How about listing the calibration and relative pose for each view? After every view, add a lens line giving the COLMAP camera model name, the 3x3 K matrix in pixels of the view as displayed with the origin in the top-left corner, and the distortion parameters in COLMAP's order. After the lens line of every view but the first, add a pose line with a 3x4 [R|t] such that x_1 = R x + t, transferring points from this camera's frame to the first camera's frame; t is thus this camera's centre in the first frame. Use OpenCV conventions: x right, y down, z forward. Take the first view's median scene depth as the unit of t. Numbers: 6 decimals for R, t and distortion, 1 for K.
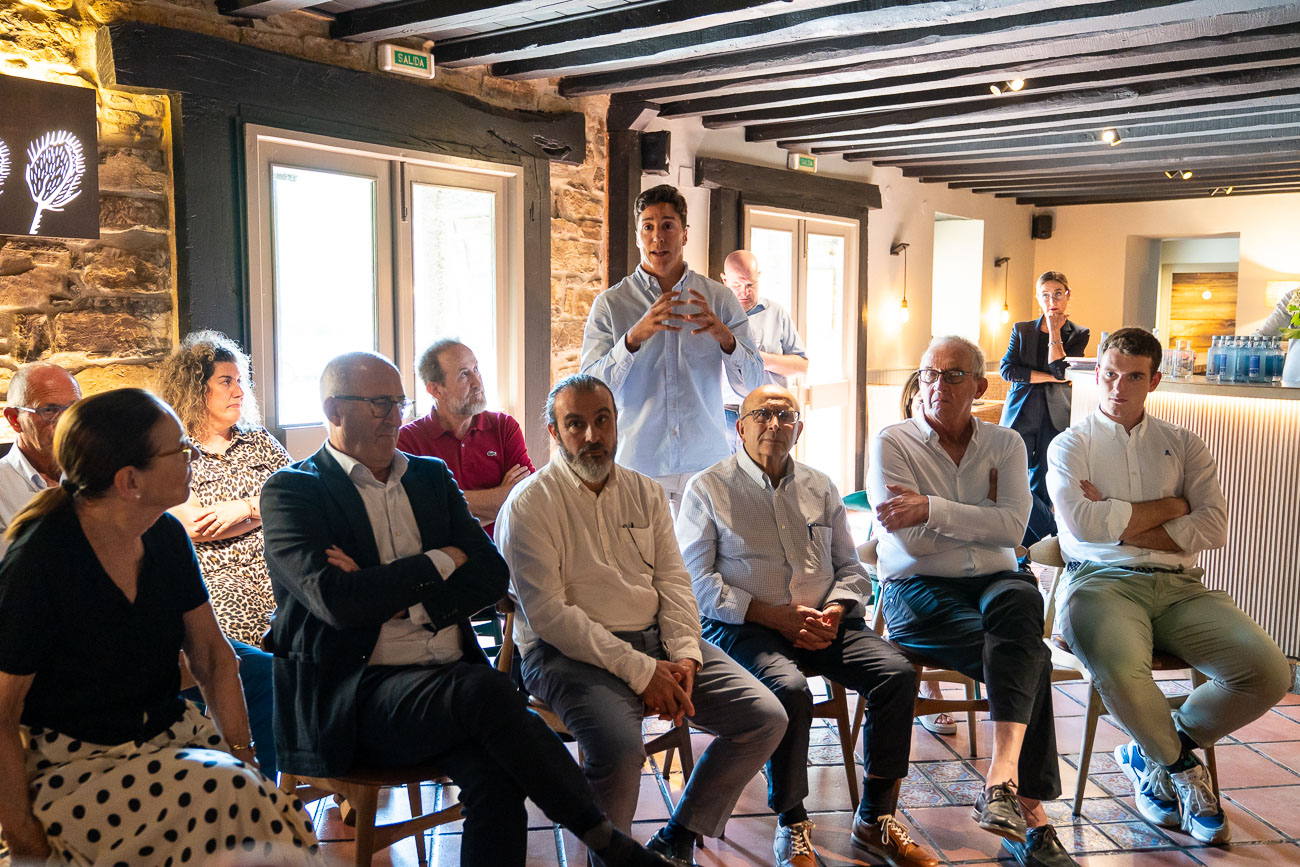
lens RADIAL K [[1114.4, 0, 650.0], [0, 1114.4, 433.5], [0, 0, 1]] dist [0.105113, -0.001407]
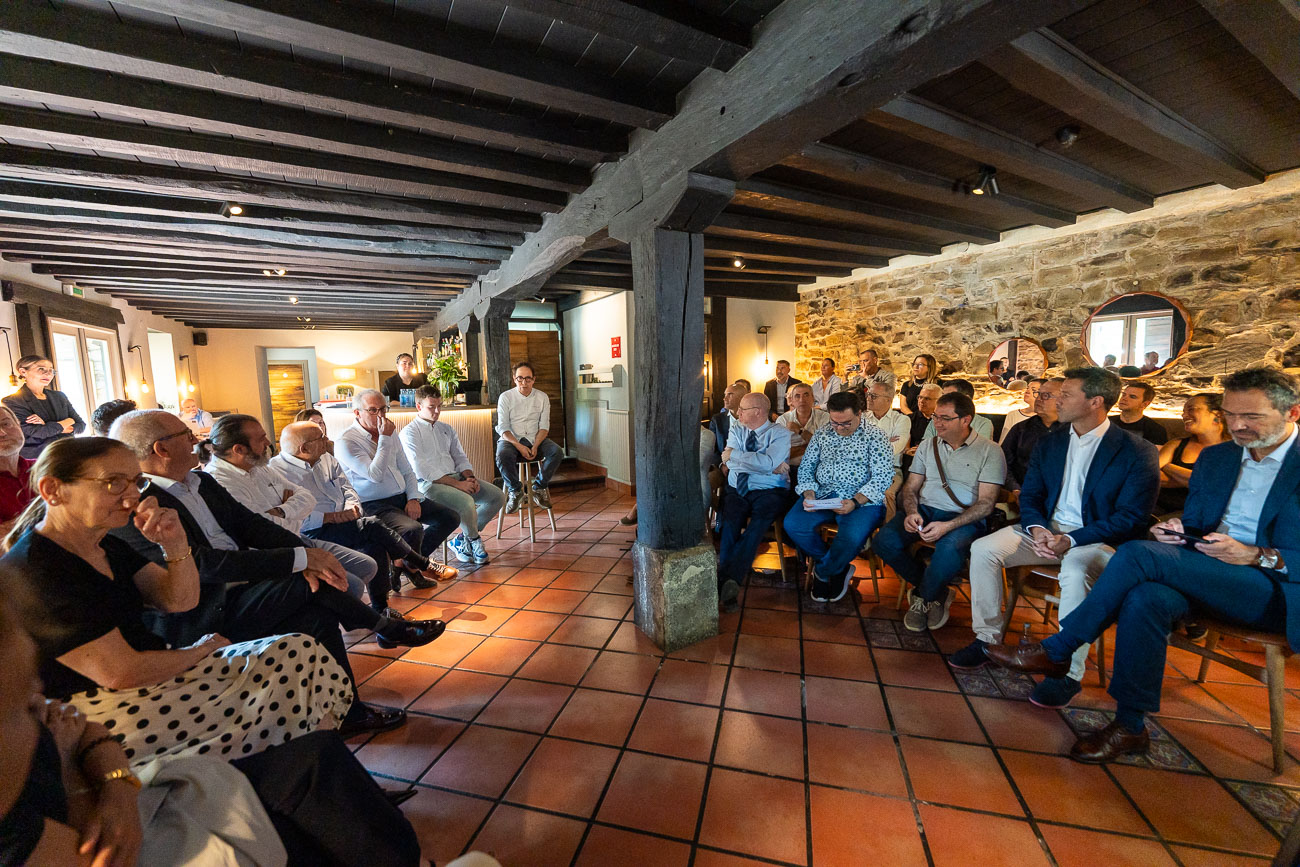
lens RADIAL K [[510.8, 0, 650.0], [0, 510.8, 433.5], [0, 0, 1]] dist [-0.000662, -0.000186]
pose [[0.414379, -0.128121, 0.901041, -0.168021], [0.132852, 0.987952, 0.079382, -0.002816], [-0.900356, 0.086811, 0.426407, 0.021860]]
